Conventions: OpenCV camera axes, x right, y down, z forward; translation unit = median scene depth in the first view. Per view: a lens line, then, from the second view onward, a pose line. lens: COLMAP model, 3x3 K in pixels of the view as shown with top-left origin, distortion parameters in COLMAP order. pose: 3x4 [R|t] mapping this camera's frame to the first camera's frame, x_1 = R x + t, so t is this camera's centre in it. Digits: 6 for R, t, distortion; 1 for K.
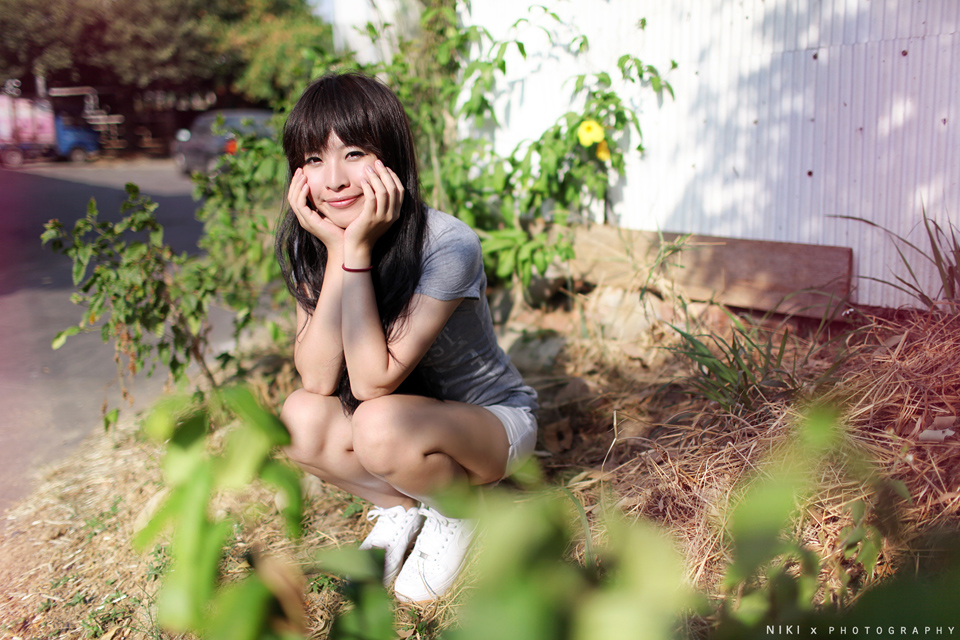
lens RADIAL K [[976.5, 0, 479.7], [0, 976.5, 320.0], [0, 0, 1]] dist [-0.021797, 0.000000]
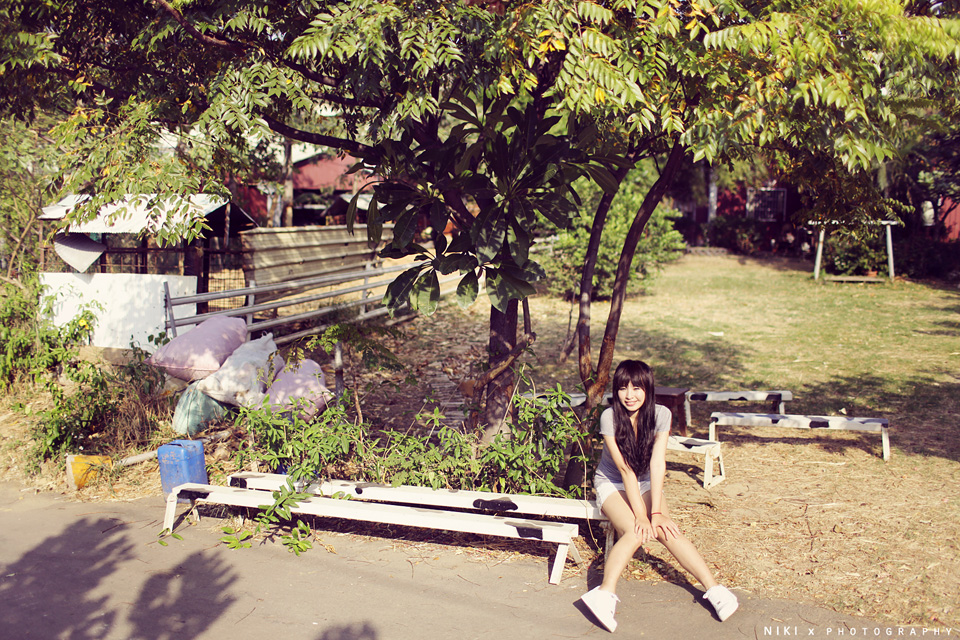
lens RADIAL K [[976.5, 0, 479.4], [0, 976.5, 321.1], [0, 0, 1]] dist [-0.021797, 0.000000]
pose [[0.900104, -0.022523, 0.435093, -0.132609], [0.072995, 0.992342, -0.099640, 0.270194], [-0.429517, 0.121446, 0.894855, -2.795886]]
